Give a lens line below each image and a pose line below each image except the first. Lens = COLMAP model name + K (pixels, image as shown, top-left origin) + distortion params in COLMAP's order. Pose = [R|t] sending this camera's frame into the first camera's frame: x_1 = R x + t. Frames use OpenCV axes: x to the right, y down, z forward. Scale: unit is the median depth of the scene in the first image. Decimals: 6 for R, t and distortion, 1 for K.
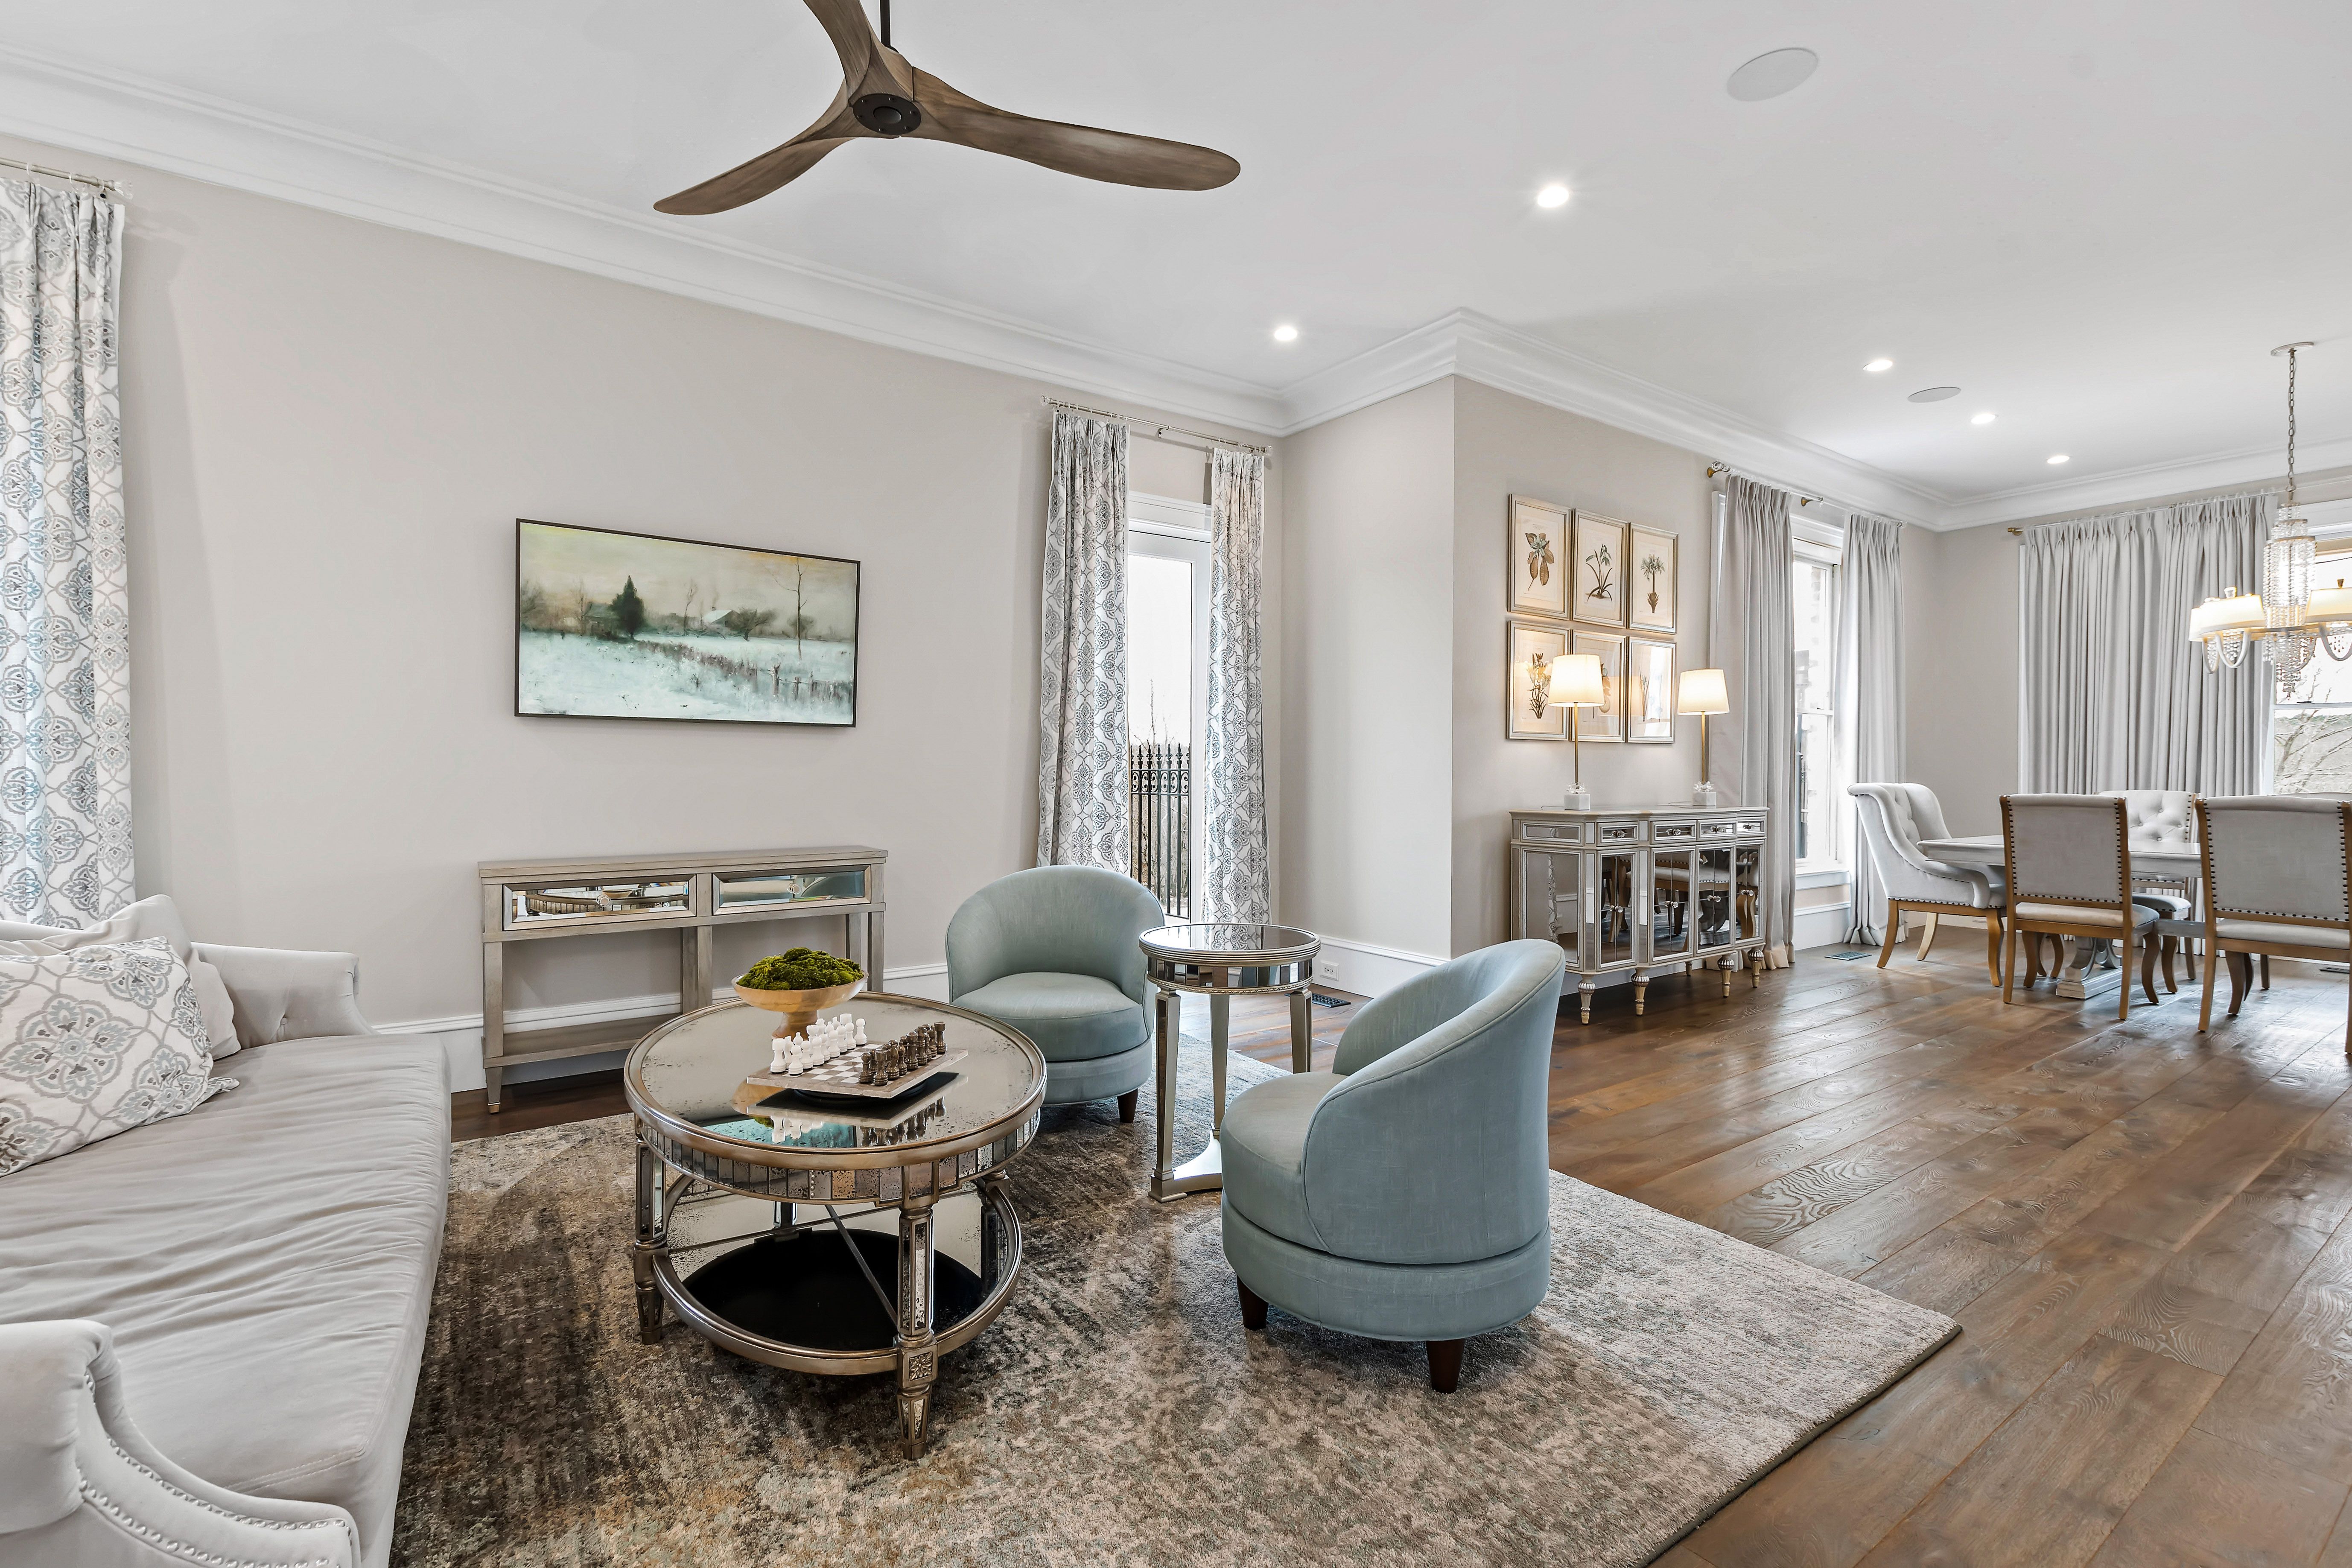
lens RADIAL K [[1049.4, 0, 1133.8], [0, 1049.4, 784.5], [0, 0, 1]] dist [0.001263, -0.000767]
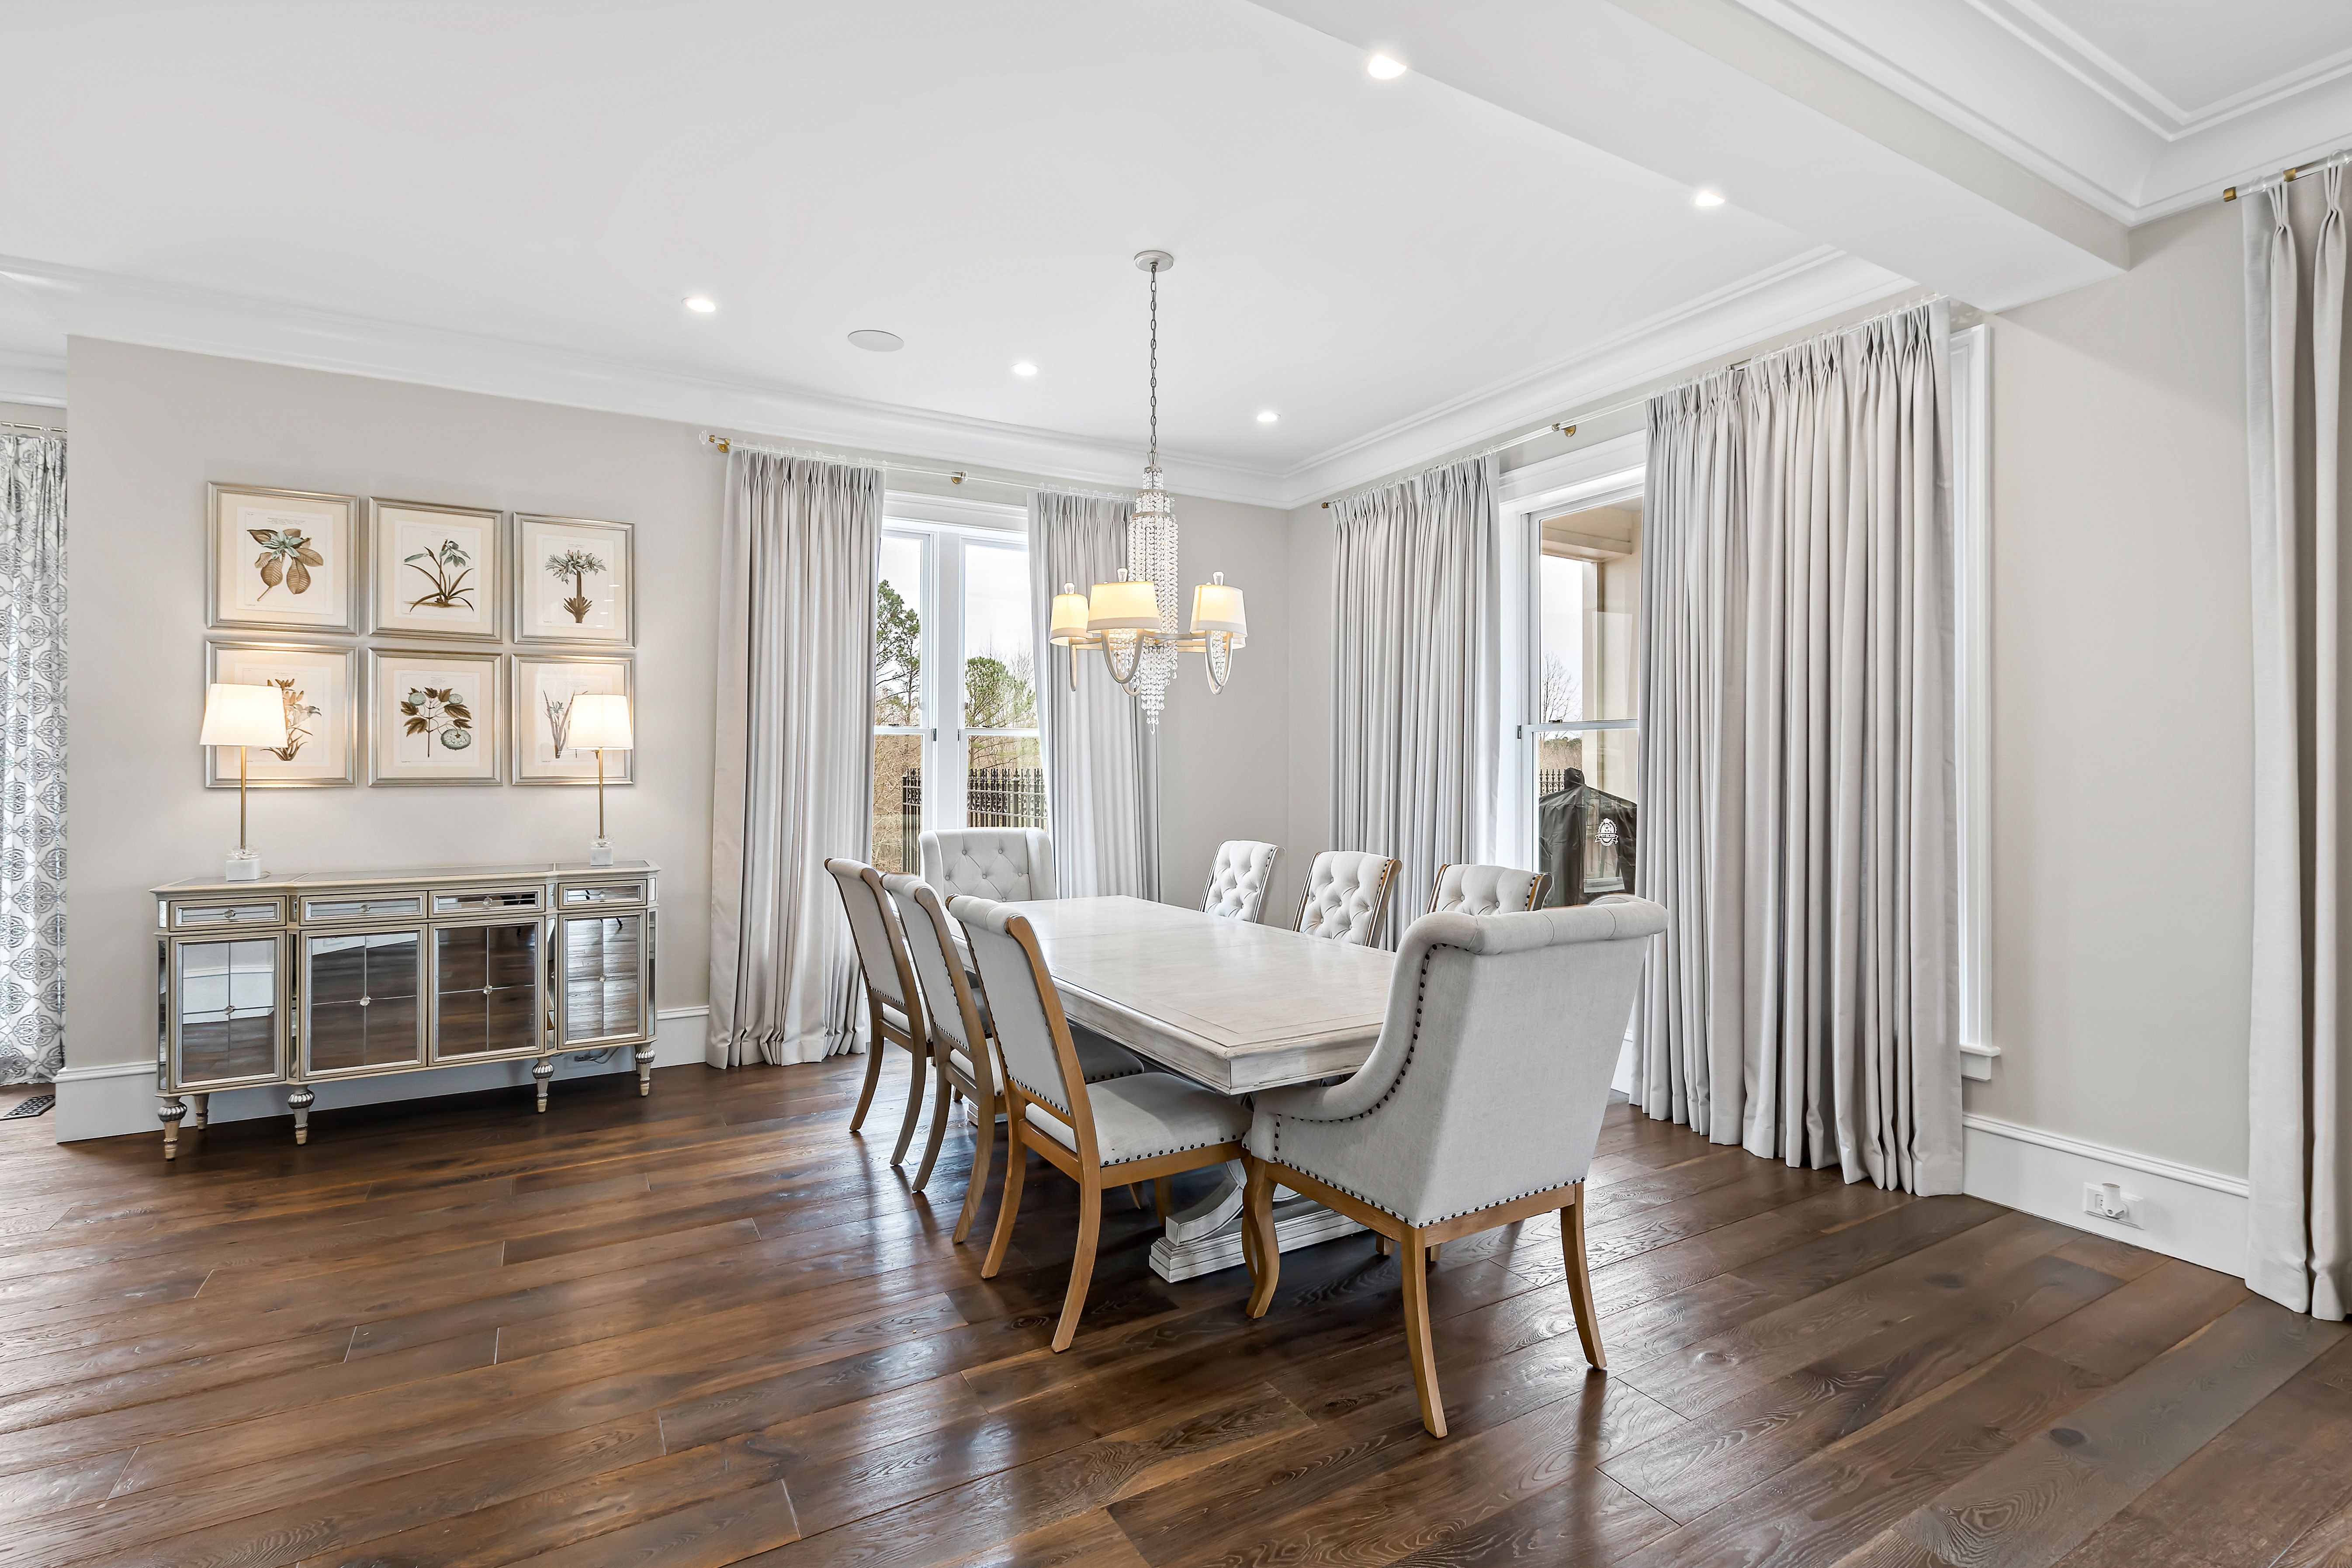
lens RADIAL K [[1049.3, 0, 1162.2], [0, 1049.3, 768.8], [0, 0, 1]] dist [0.001263, -0.000767]
pose [[0.996356, -0.001581, -0.085275, 1.032152], [0.001266, 0.999992, -0.003745, -0.046496], [0.085281, 0.003624, 0.996350, 0.229225]]
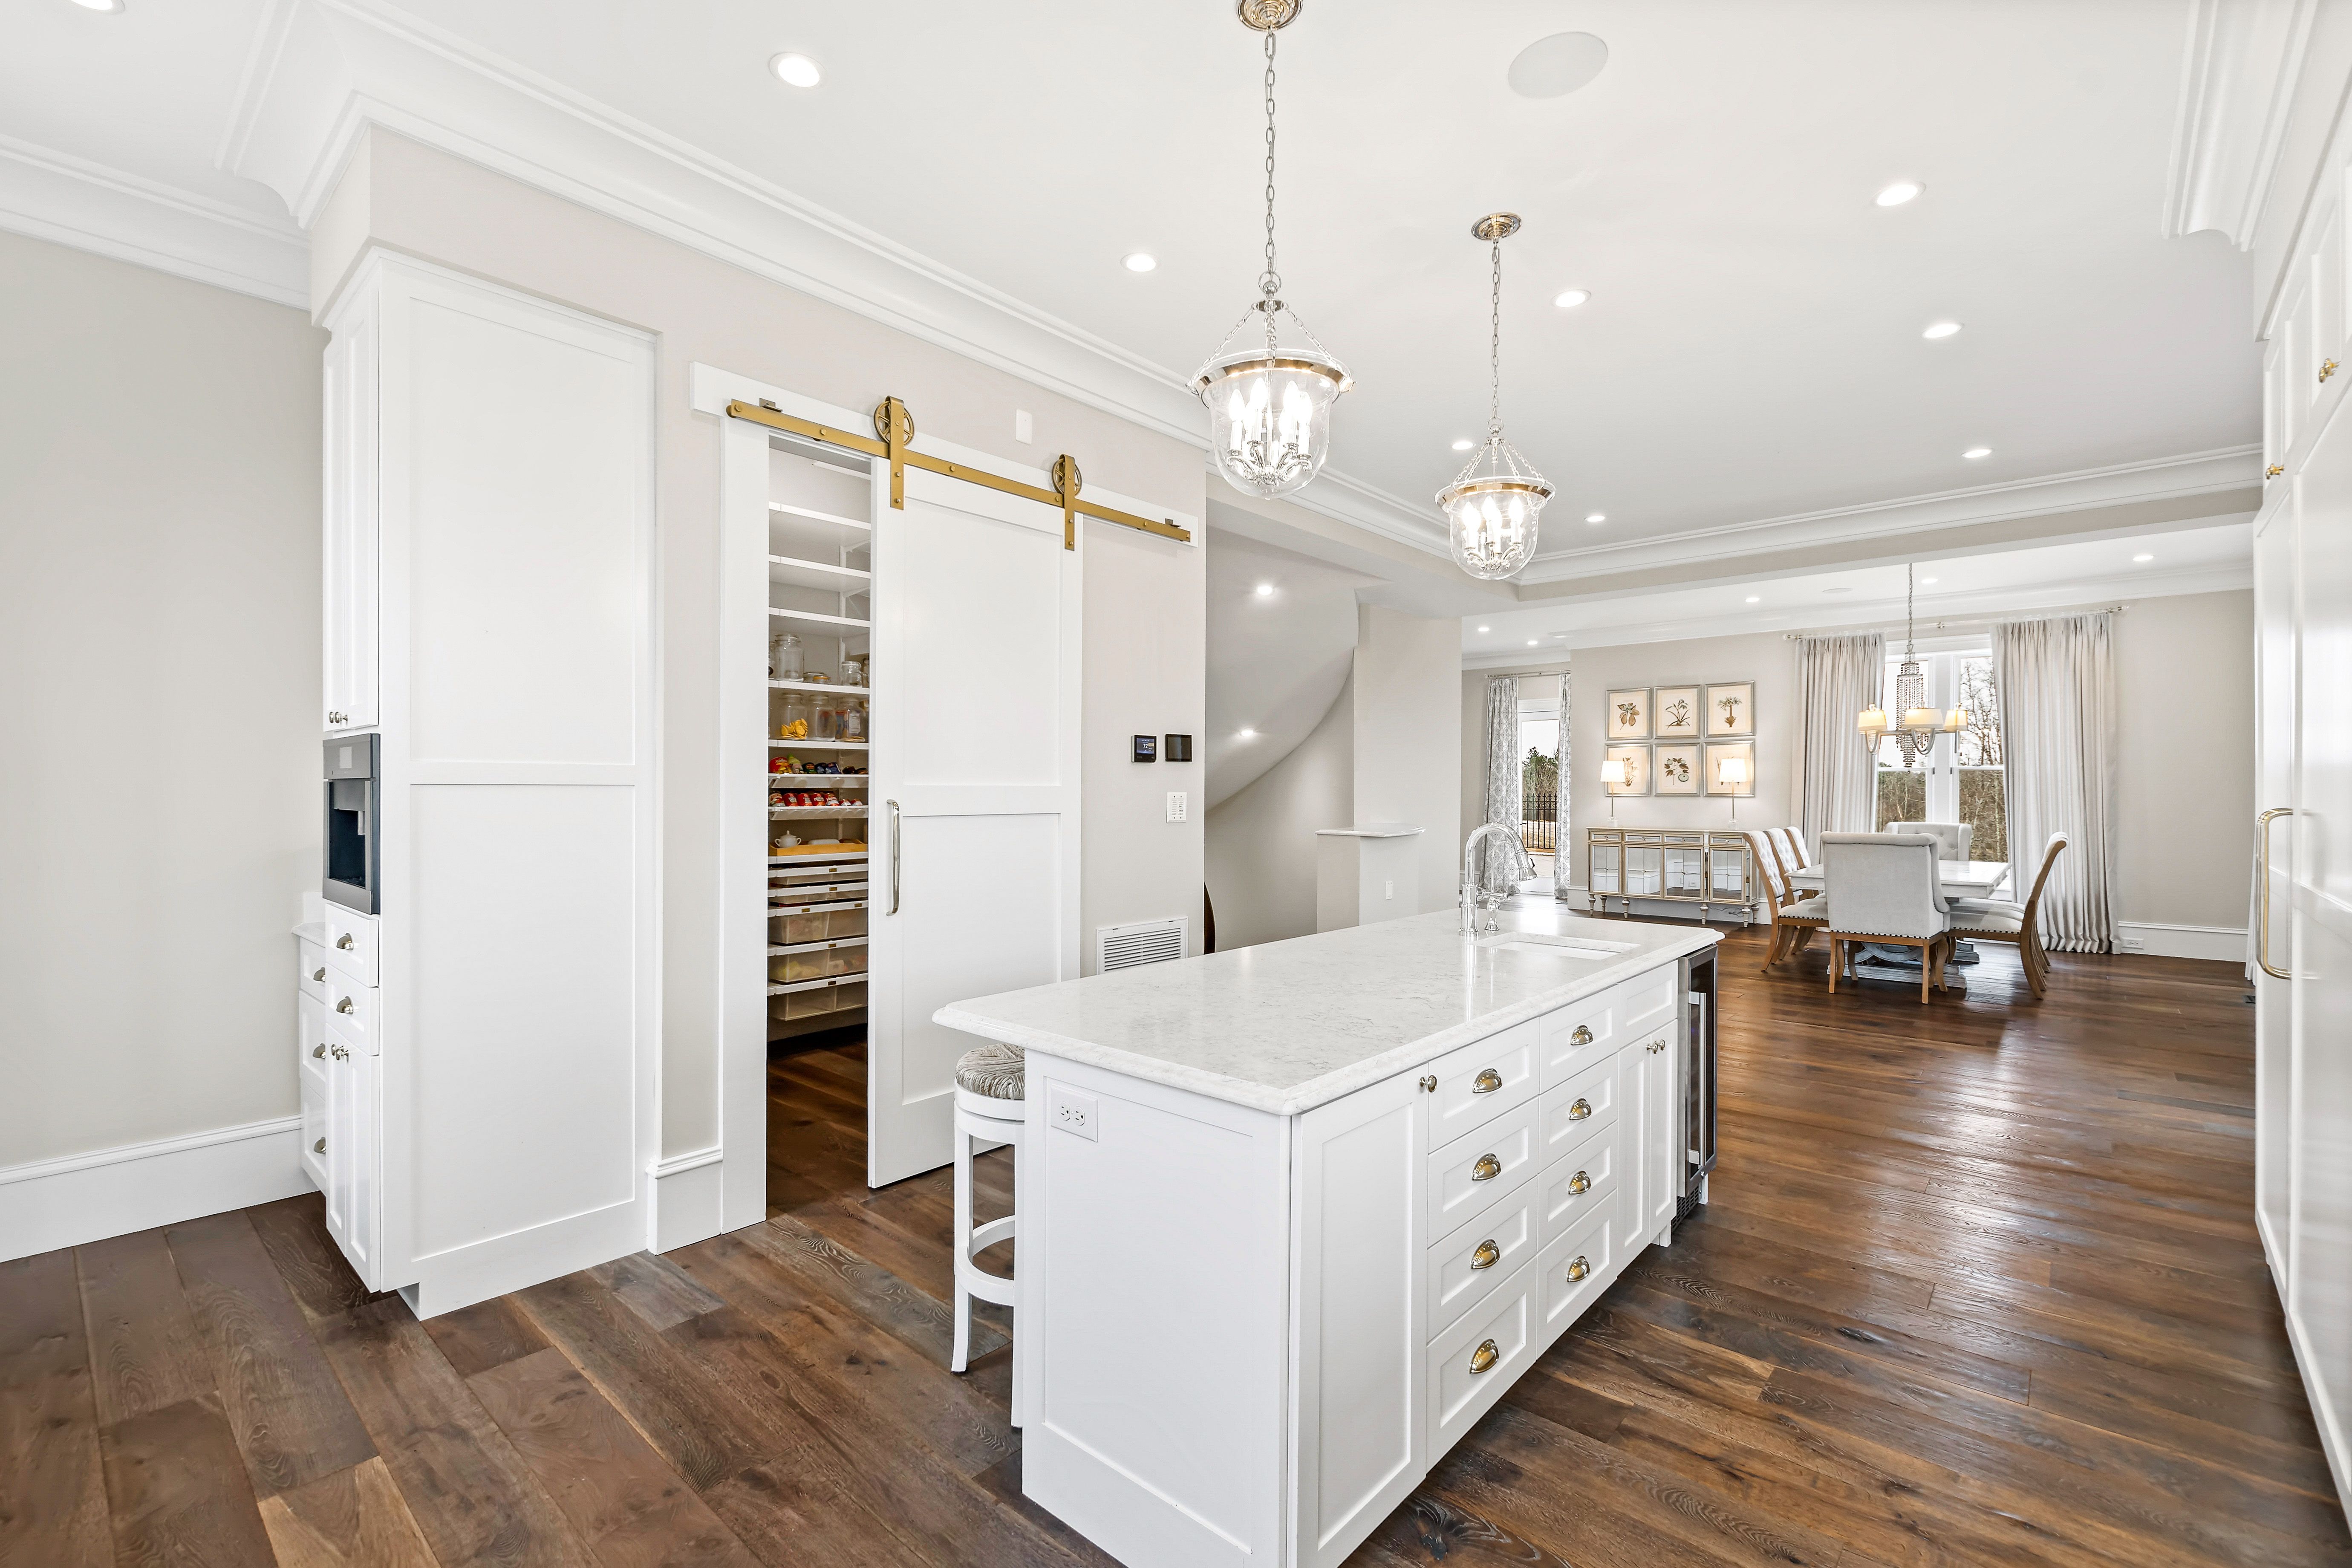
lens RADIAL K [[1049.4, 0, 1175.5], [0, 1049.4, 782.6], [0, 0, 1]] dist [0.001263, -0.000767]
pose [[0.262917, -0.010827, -0.964758, 2.099793], [-0.011938, 0.999824, -0.014473, -0.023041], [0.964745, 0.015322, 0.262742, -0.478283]]
